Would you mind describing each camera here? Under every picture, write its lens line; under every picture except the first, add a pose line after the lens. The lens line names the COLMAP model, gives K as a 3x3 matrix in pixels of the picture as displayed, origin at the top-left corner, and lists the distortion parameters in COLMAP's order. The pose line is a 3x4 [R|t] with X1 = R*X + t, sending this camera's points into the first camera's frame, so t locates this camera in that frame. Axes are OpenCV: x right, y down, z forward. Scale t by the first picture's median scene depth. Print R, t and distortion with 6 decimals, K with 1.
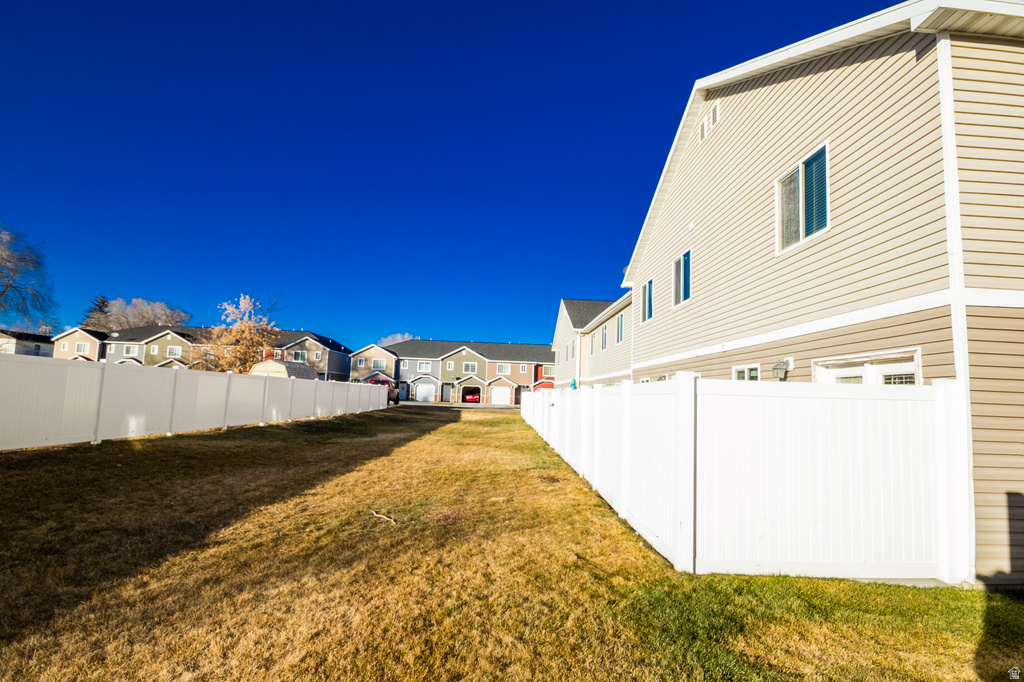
lens RADIAL K [[483.7, 0, 507.8], [0, 483.7, 348.4], [0, 0, 1]] dist [-0.002570, -0.006953]
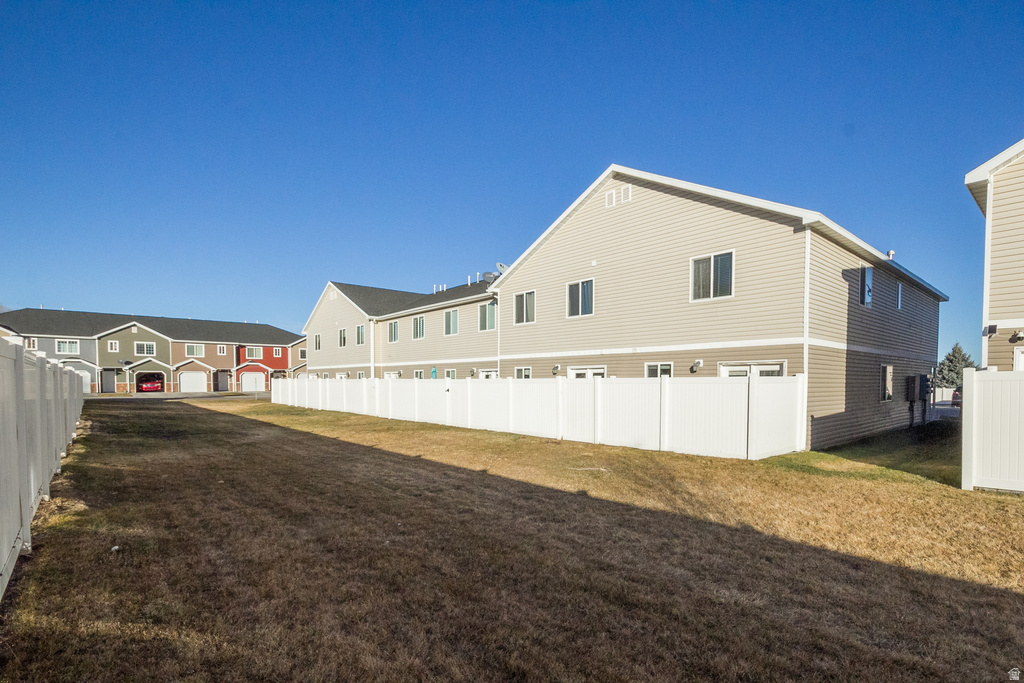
lens RADIAL K [[483.7, 0, 505.3], [0, 483.7, 390.3], [0, 0, 1]] dist [-0.002570, -0.006953]
pose [[0.784299, -0.048880, 0.618454, -0.696203], [-0.031666, 0.992438, 0.118595, -0.036992], [-0.619574, -0.112598, 0.776820, -0.005487]]
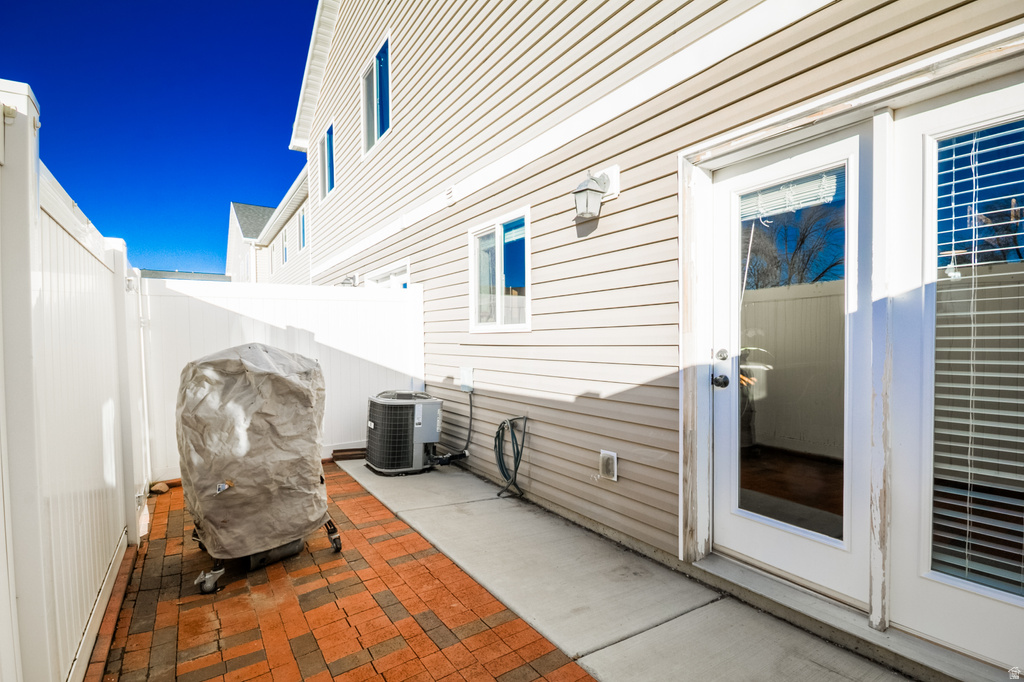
lens RADIAL K [[483.7, 0, 506.0], [0, 483.7, 348.1], [0, 0, 1]] dist [-0.002570, -0.006953]
pose [[0.839367, -0.060791, 0.540155, 0.159152], [-0.008514, 0.992134, 0.124889, 0.071814], [-0.543498, -0.109426, 0.832247, 0.399386]]
